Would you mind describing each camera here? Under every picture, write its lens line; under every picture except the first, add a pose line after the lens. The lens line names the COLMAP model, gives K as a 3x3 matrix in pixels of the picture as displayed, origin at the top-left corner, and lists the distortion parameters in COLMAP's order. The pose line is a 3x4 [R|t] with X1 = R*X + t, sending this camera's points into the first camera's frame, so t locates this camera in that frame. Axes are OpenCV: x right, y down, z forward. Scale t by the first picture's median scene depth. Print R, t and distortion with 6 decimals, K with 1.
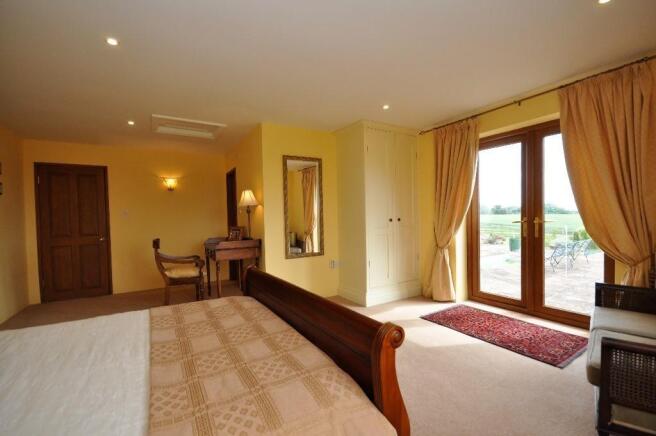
lens RADIAL K [[287.1, 0, 326.2], [0, 287.1, 224.0], [0, 0, 1]] dist [0.018649, -0.014137]
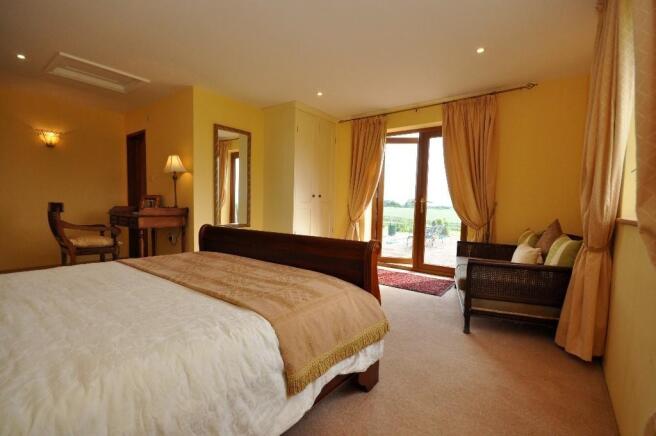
lens RADIAL K [[299.5, 0, 324.5], [0, 299.5, 224.0], [0, 0, 1]] dist [0.024524, -0.015339]
pose [[0.930341, 0.022904, 0.365980, -0.176996], [-0.038035, 0.998691, 0.034186, 0.058182], [-0.364718, -0.045725, 0.929994, -0.119839]]
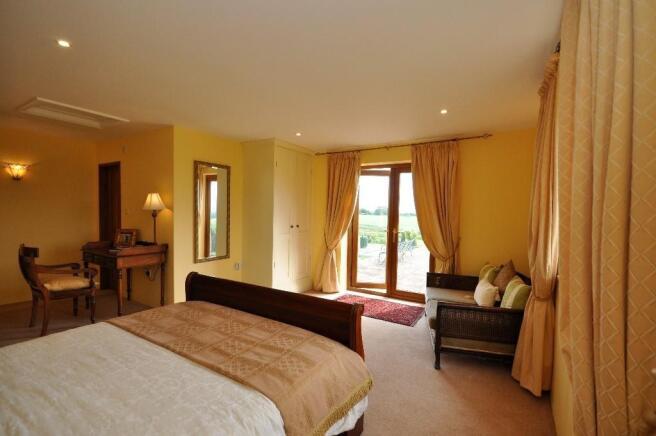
lens RADIAL K [[299.5, 0, 324.5], [0, 299.5, 224.0], [0, 0, 1]] dist [0.024524, -0.015339]
pose [[0.891691, 0.024098, 0.452003, -0.226366], [-0.031135, 0.999482, 0.008135, -0.042169], [-0.451573, -0.021327, 0.891979, -0.153640]]
